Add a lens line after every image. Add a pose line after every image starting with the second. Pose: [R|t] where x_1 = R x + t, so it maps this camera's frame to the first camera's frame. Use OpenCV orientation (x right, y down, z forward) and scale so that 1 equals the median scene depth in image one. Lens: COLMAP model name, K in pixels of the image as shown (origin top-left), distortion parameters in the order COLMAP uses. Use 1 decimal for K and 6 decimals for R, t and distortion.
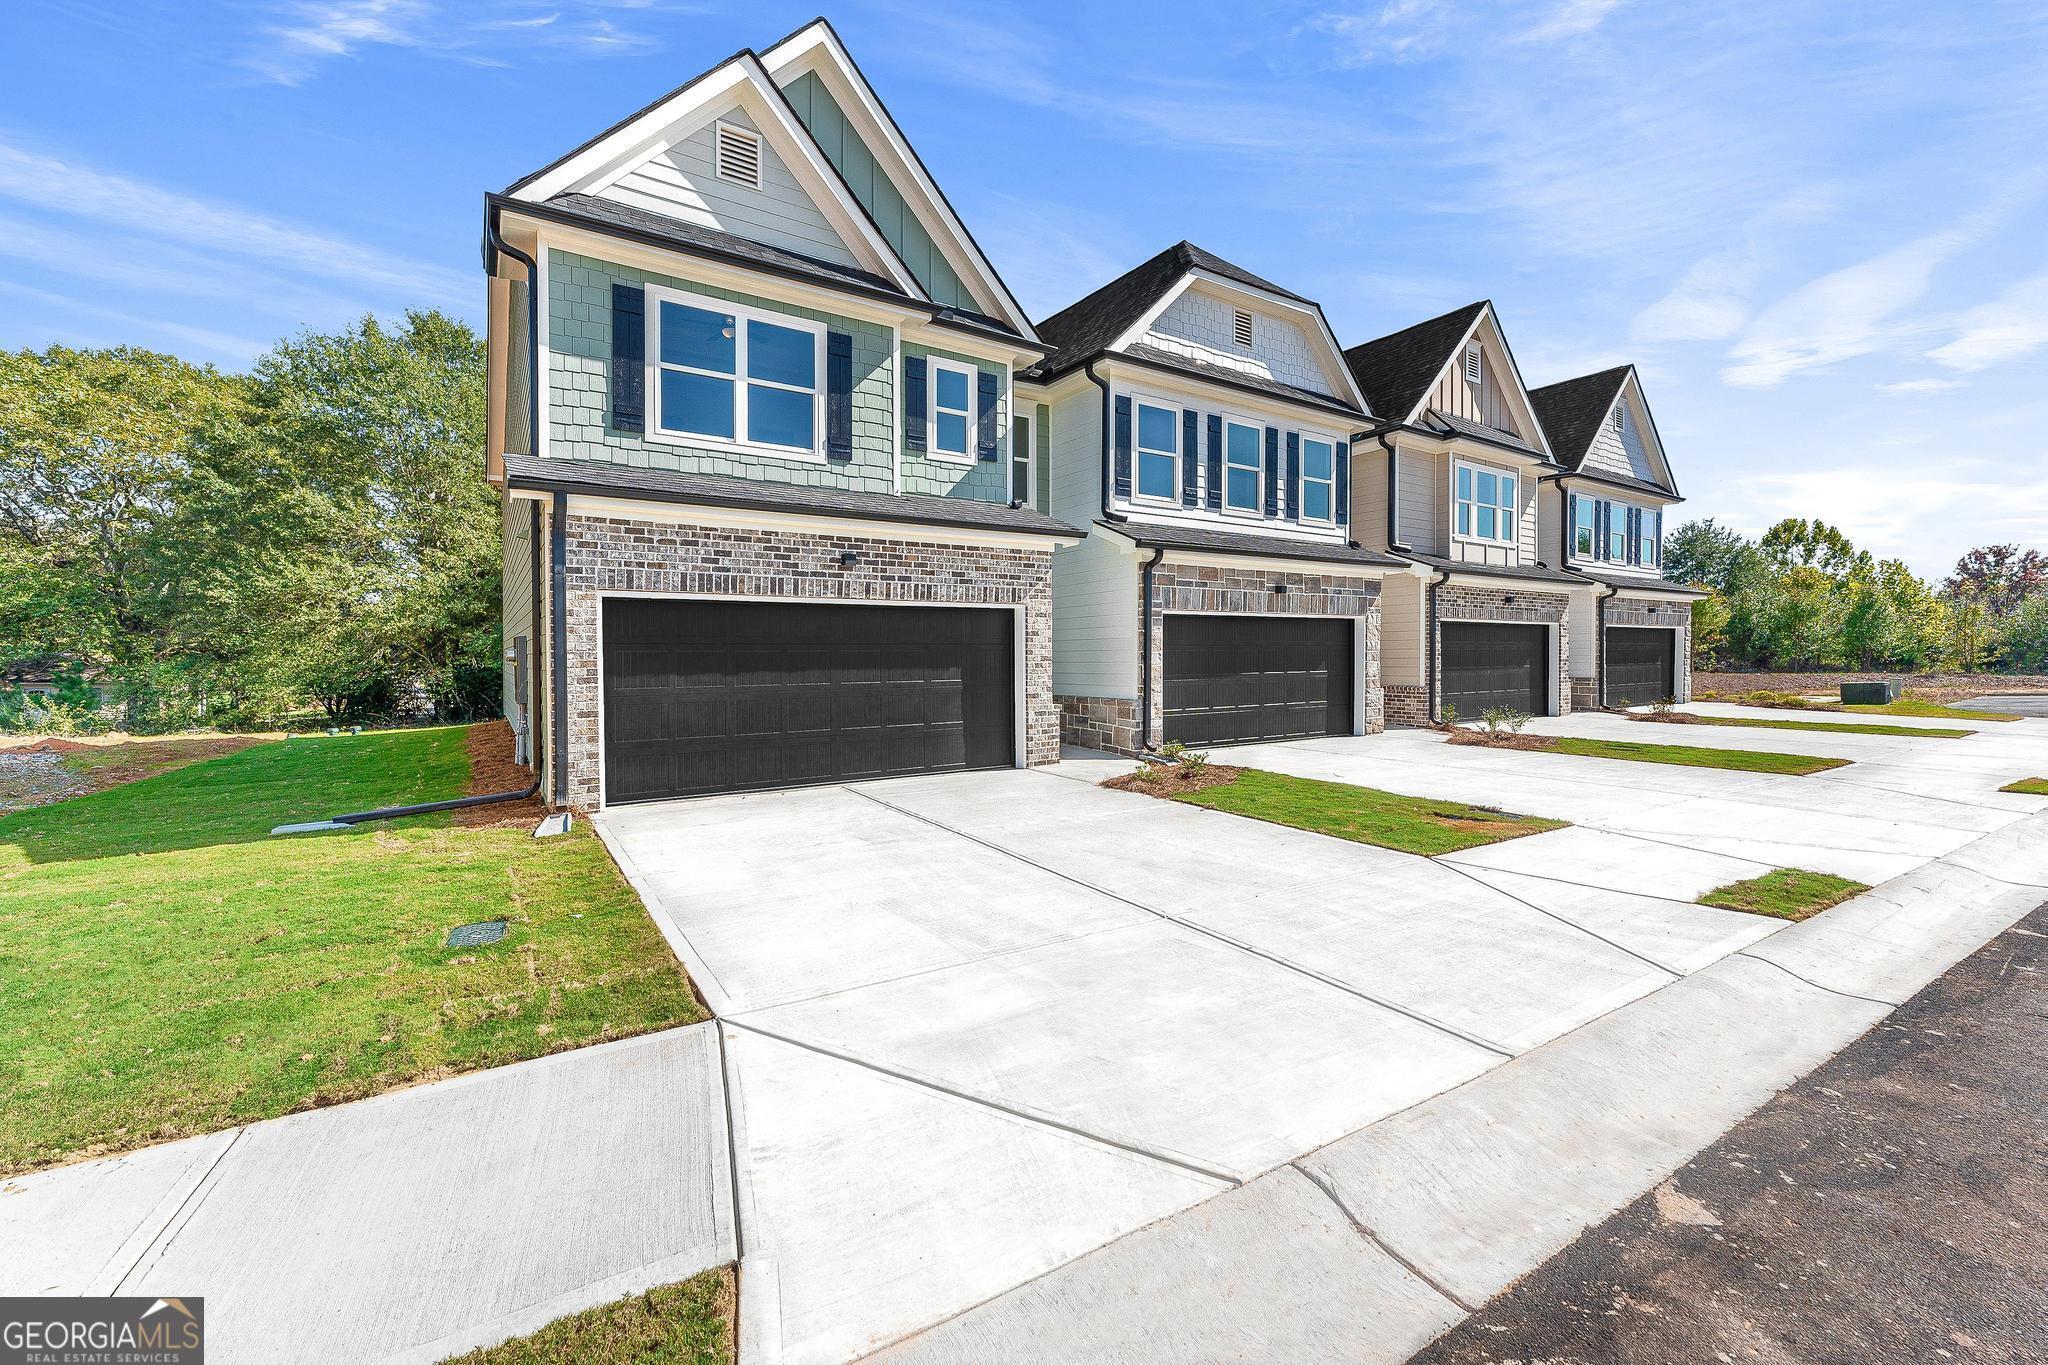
lens RADIAL K [[825.3, 0, 1014.4], [0, 825.3, 670.2], [0, 0, 1]] dist [0.009596, -0.000113]
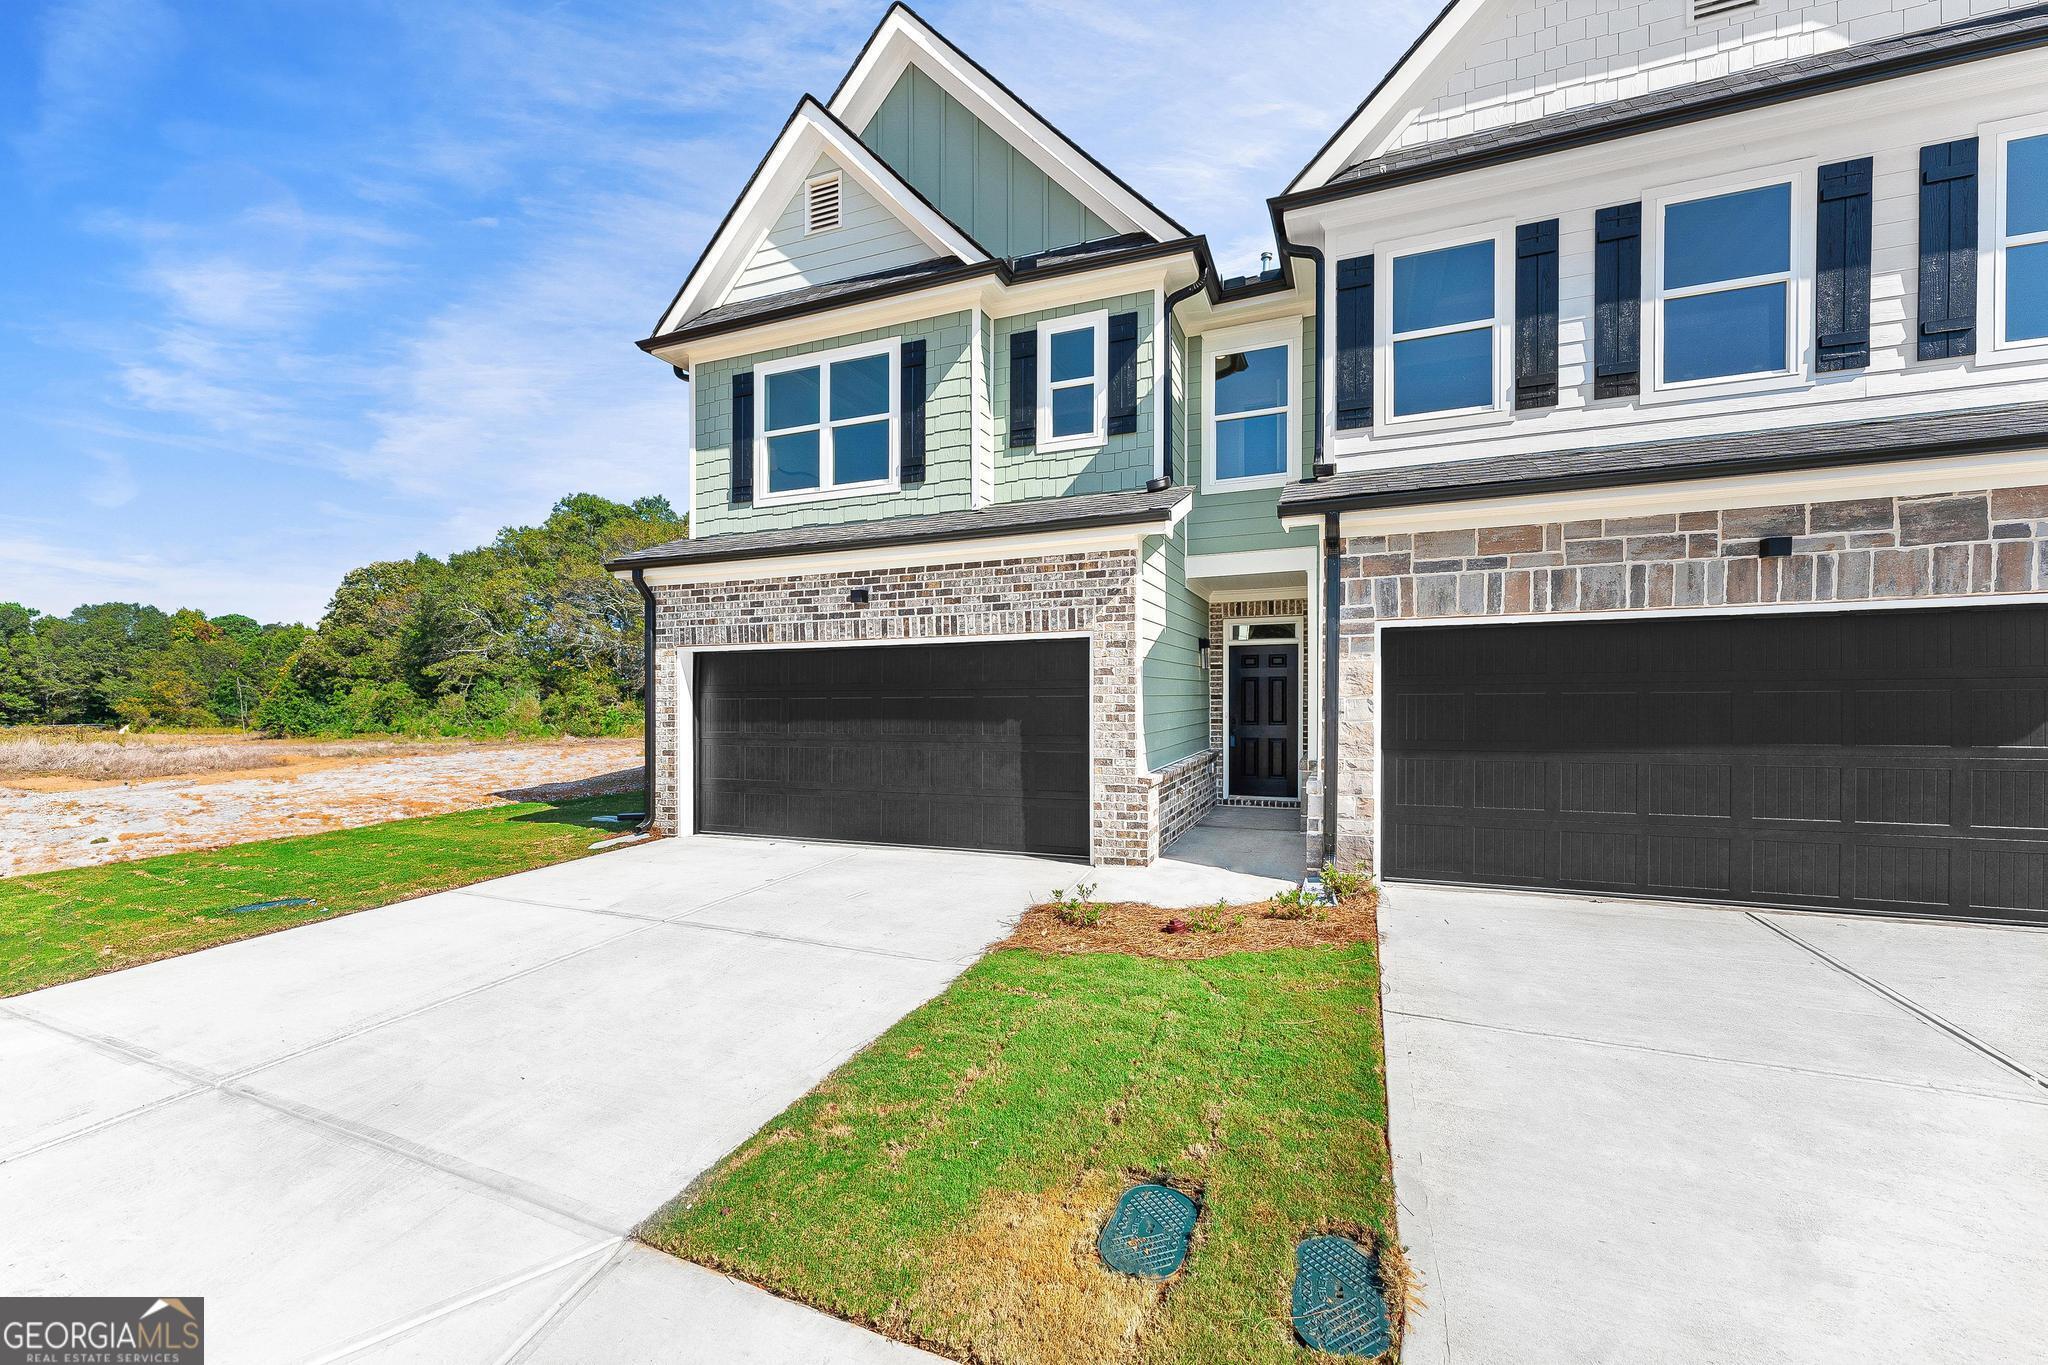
lens RADIAL K [[825.3, 0, 1017.4], [0, 825.3, 694.1], [0, 0, 1]] dist [0.009596, -0.000113]
pose [[0.575201, 0.003547, -0.818005, 0.601610], [-0.006841, 0.999976, -0.000474, -0.027360], [0.817984, 0.005869, 0.575212, 0.596584]]
